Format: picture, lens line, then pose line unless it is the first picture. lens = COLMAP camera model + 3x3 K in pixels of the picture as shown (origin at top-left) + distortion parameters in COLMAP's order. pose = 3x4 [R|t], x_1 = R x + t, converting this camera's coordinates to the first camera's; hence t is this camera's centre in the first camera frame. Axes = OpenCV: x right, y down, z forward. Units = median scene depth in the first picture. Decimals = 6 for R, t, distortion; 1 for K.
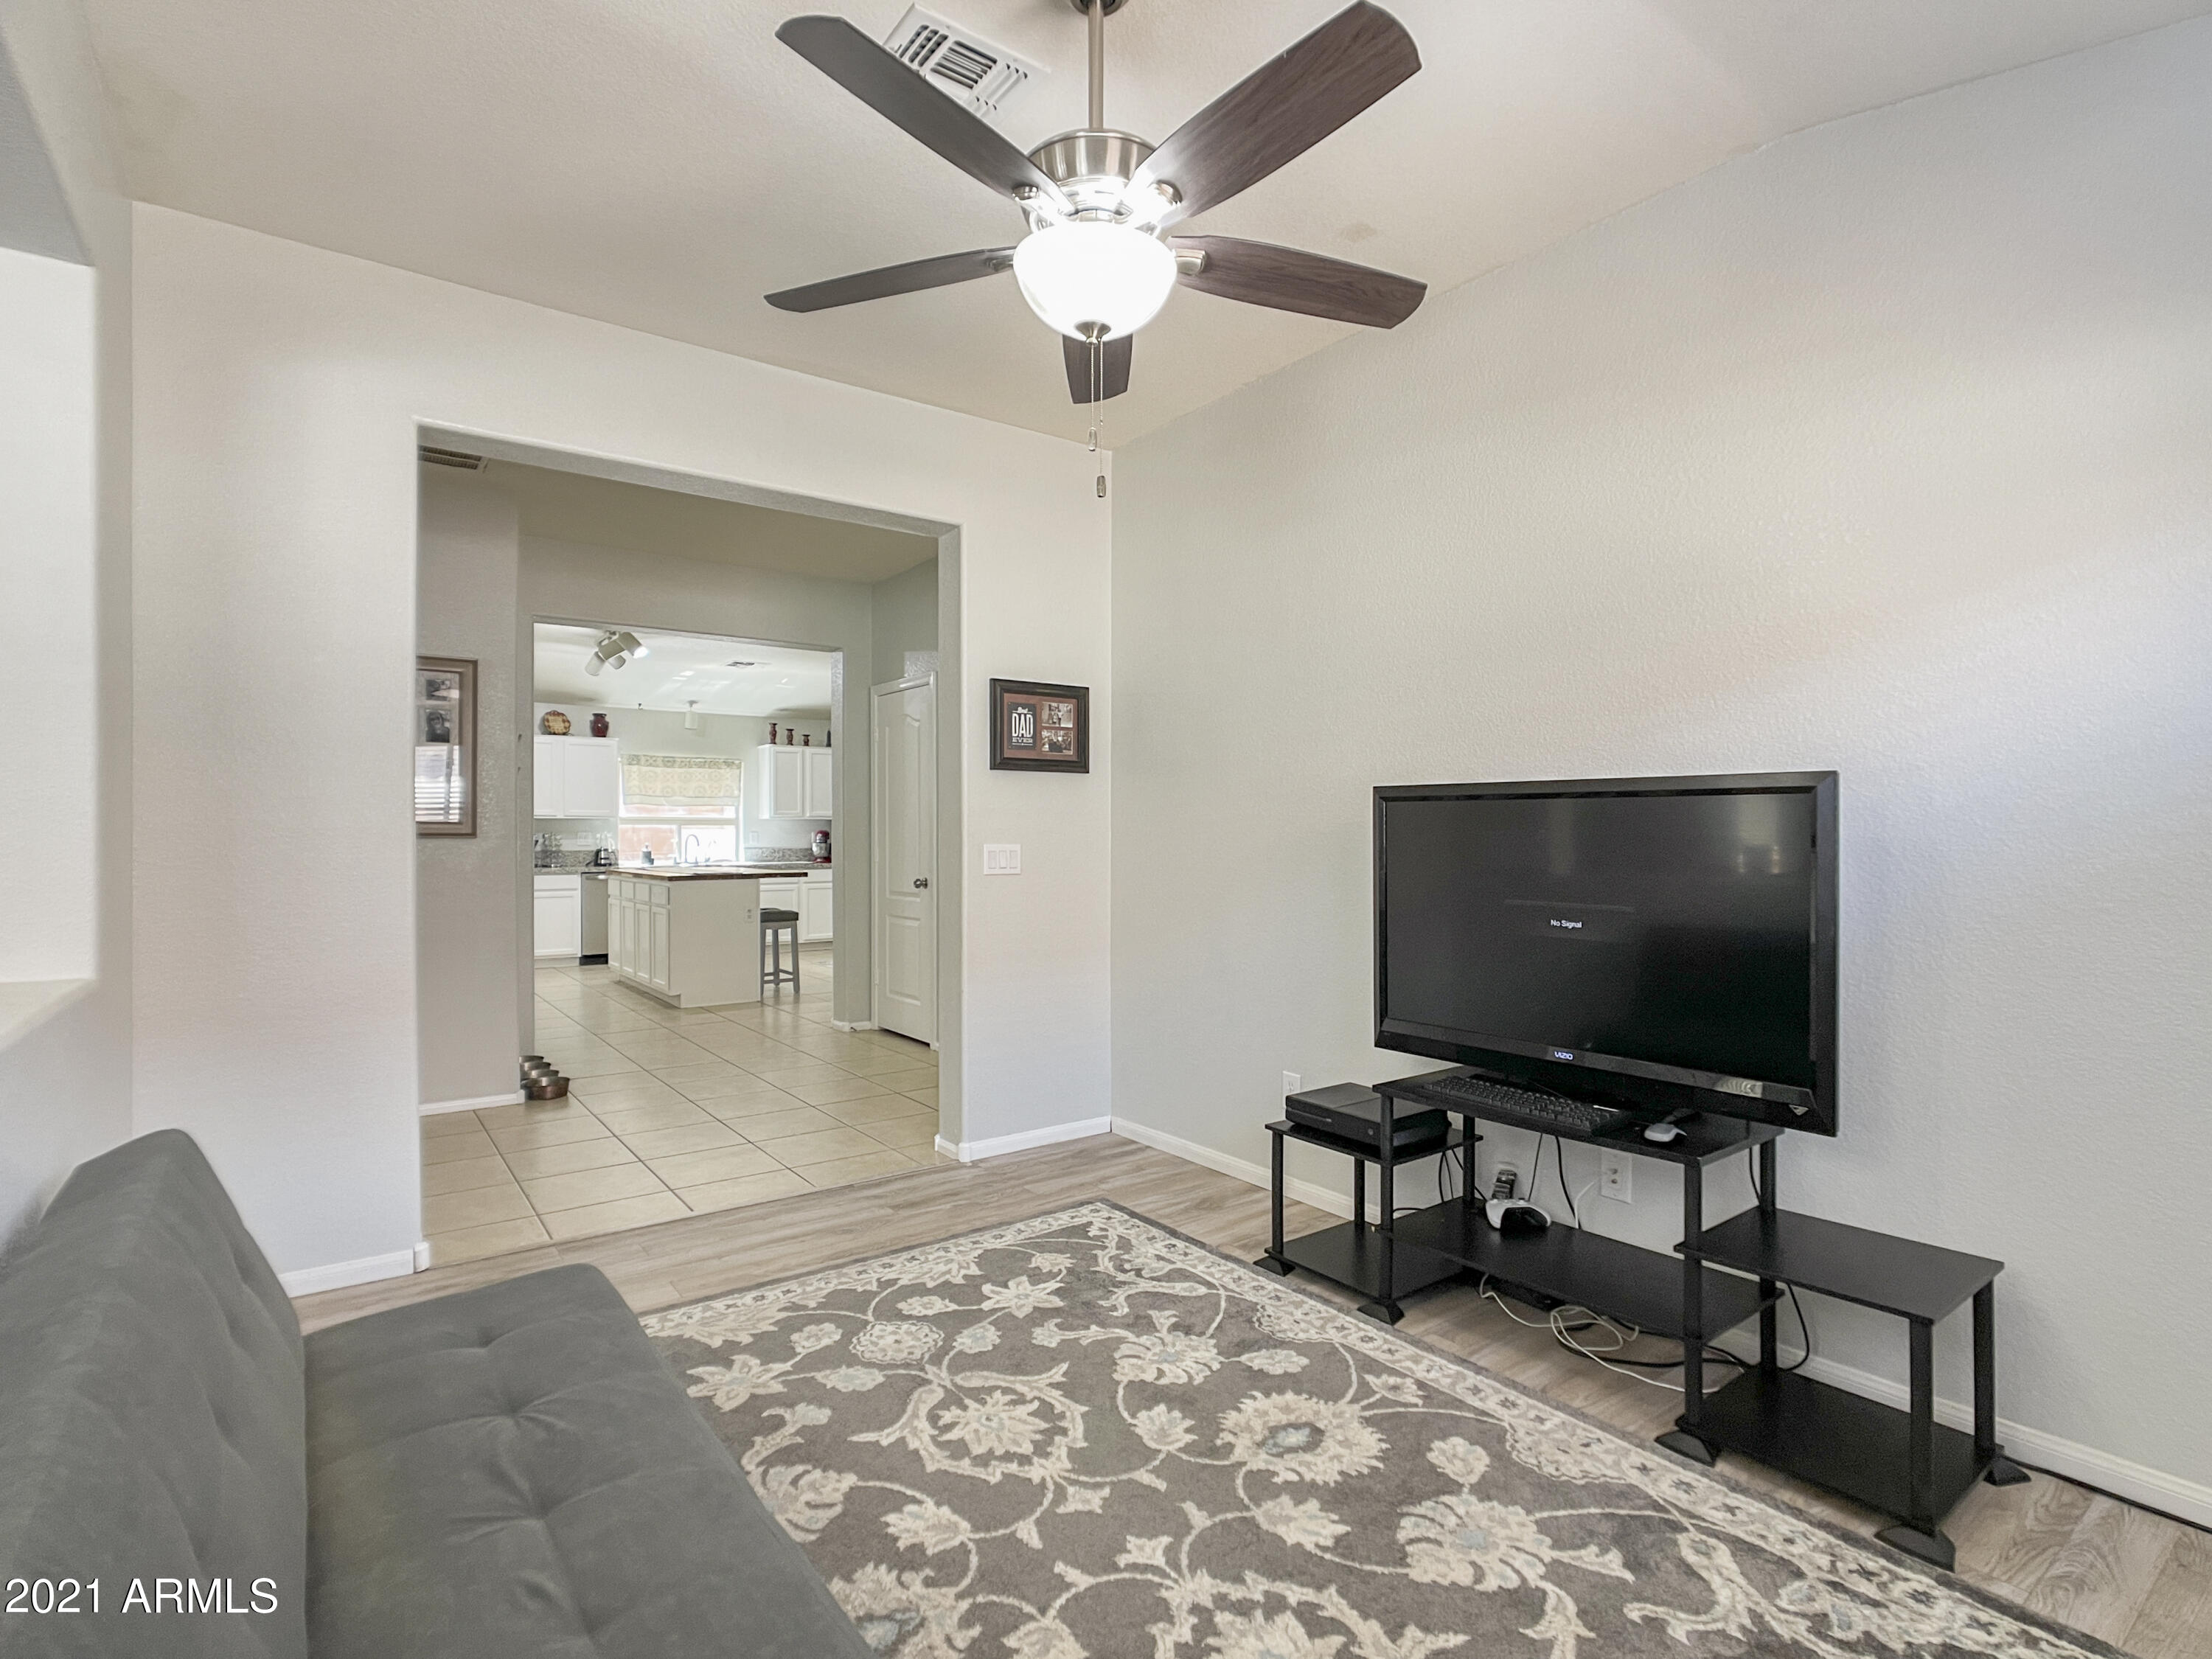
lens RADIAL K [[1097.6, 0, 1110.6], [0, 1097.6, 823.0], [0, 0, 1]] dist [-0.008251, 0.001793]
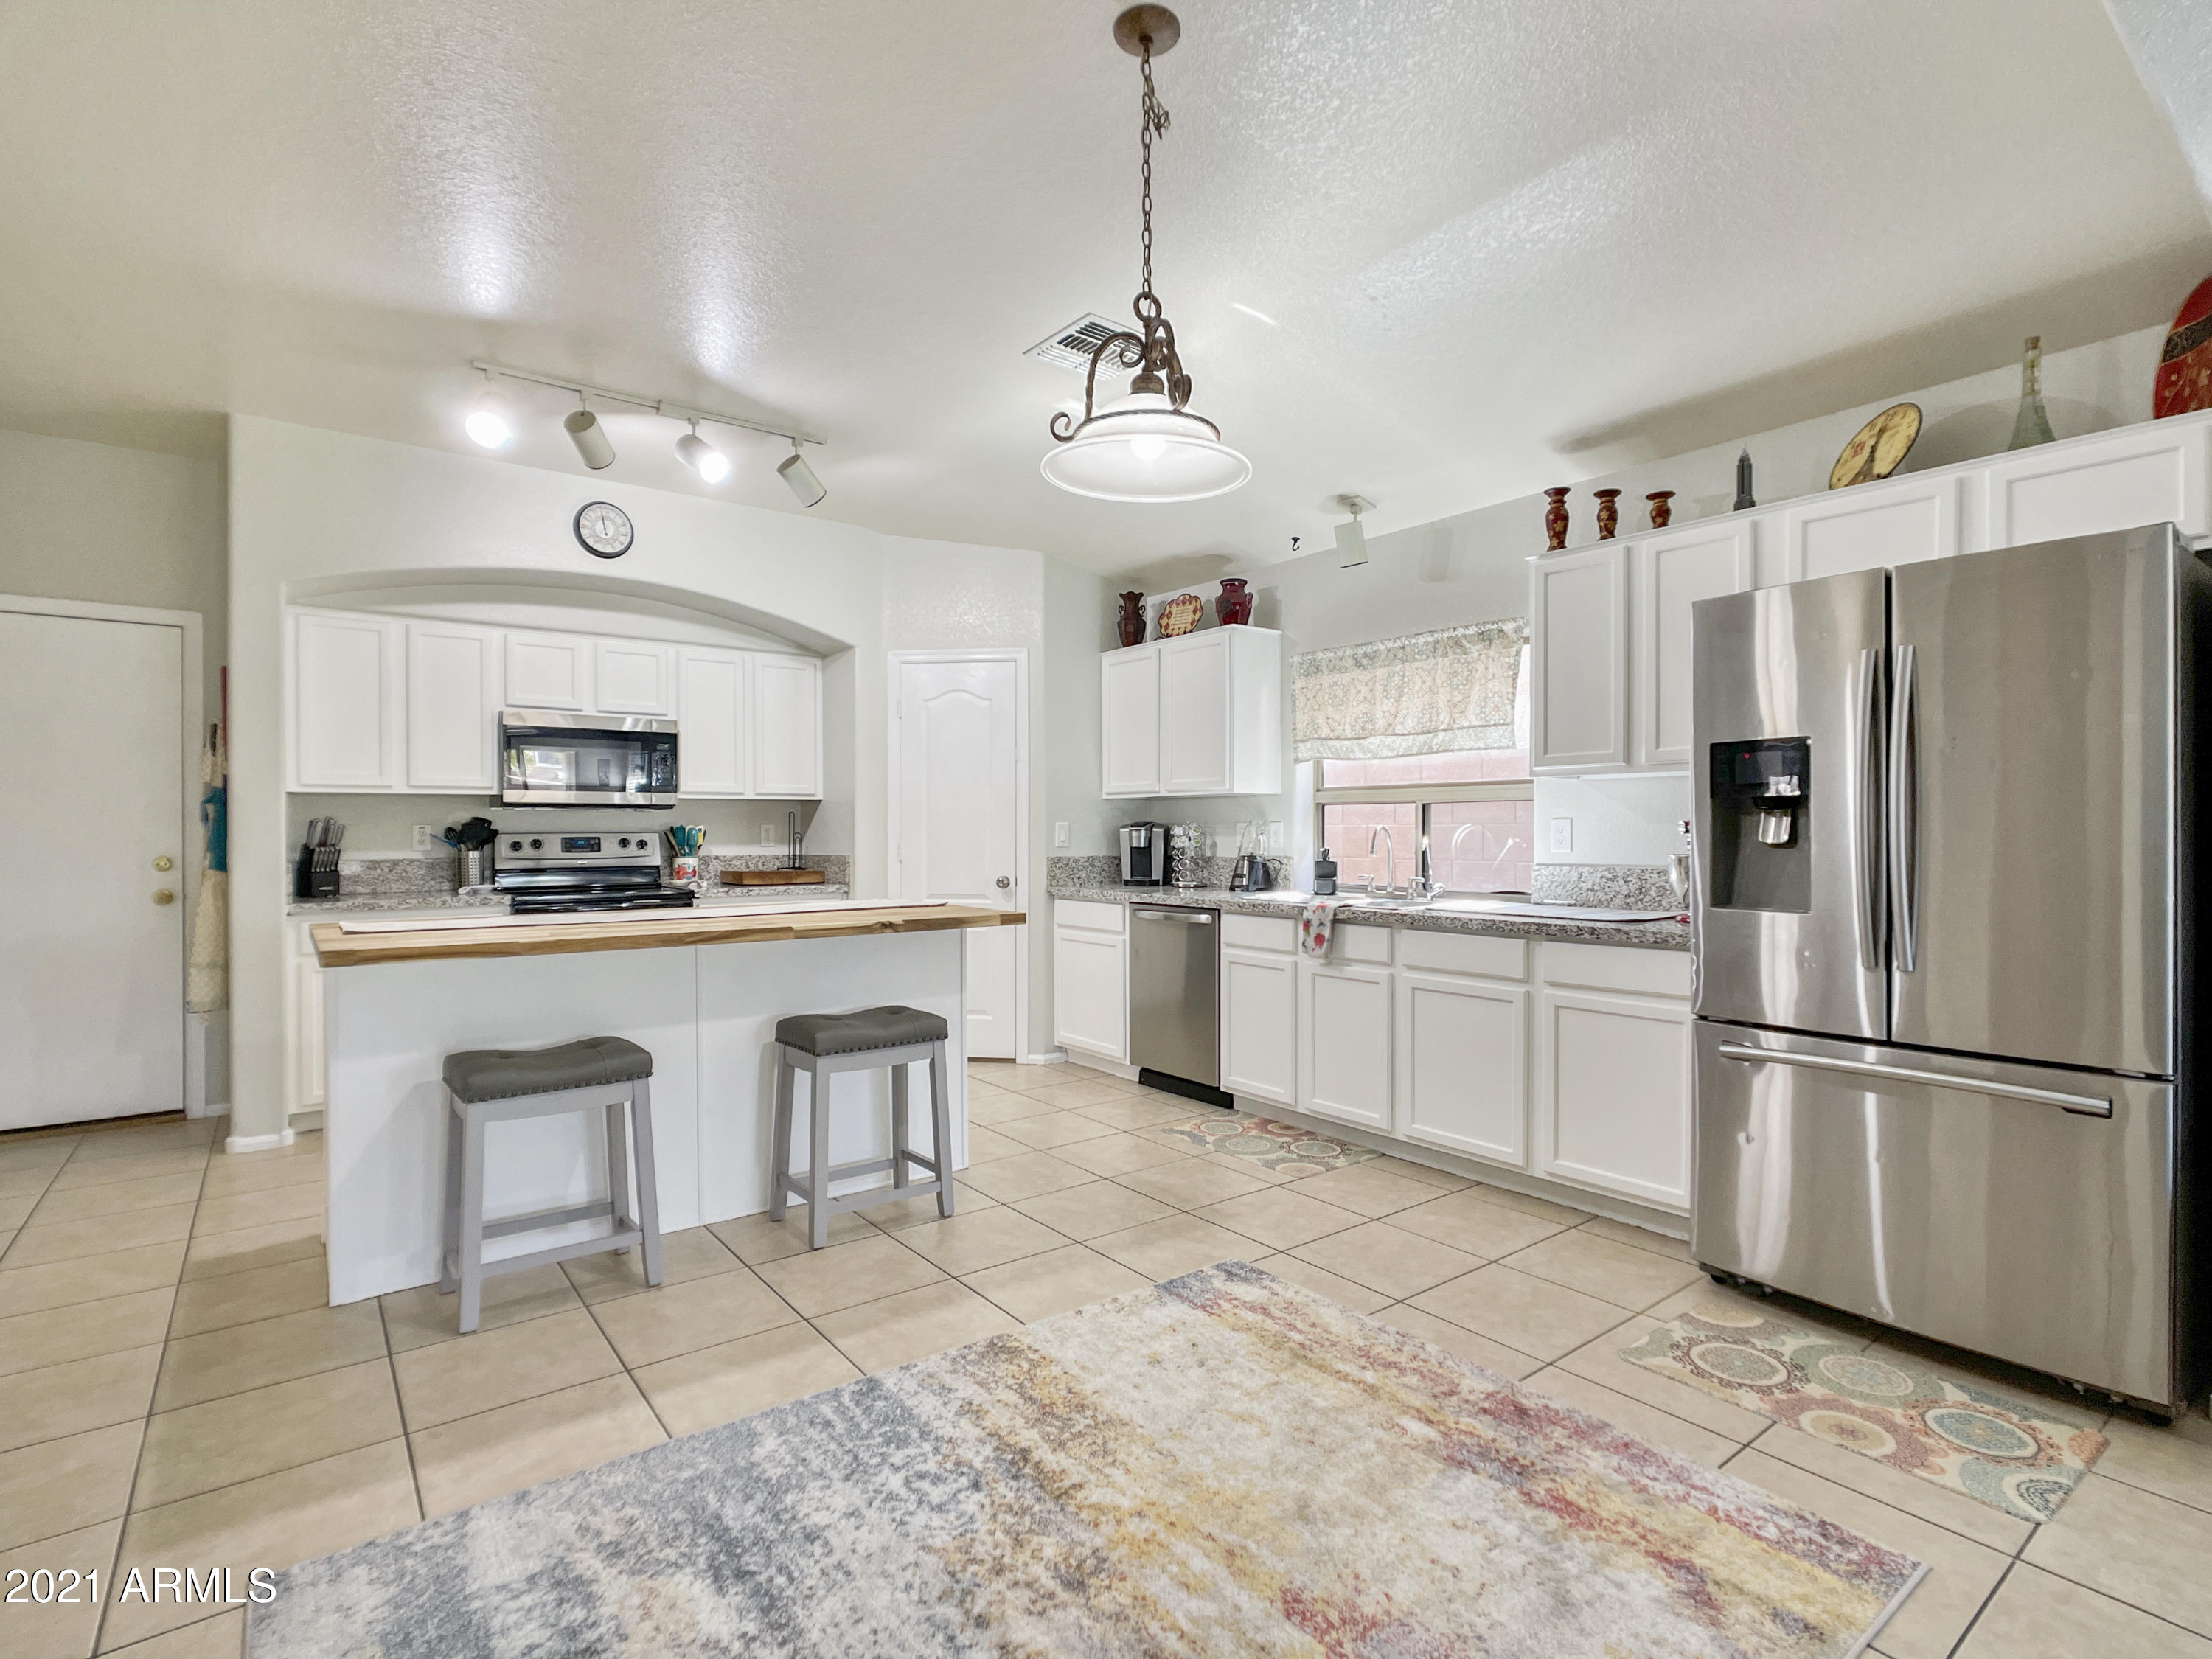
lens RADIAL K [[1071.4, 0, 1106.0], [0, 1071.4, 829.5], [0, 0, 1]] dist [-0.020226, 0.000350]
pose [[0.019164, 0.003925, -0.999809, 0.012040], [0.011406, 0.999926, 0.004144, 0.009726], [0.999751, -0.011483, 0.019118, 0.921084]]
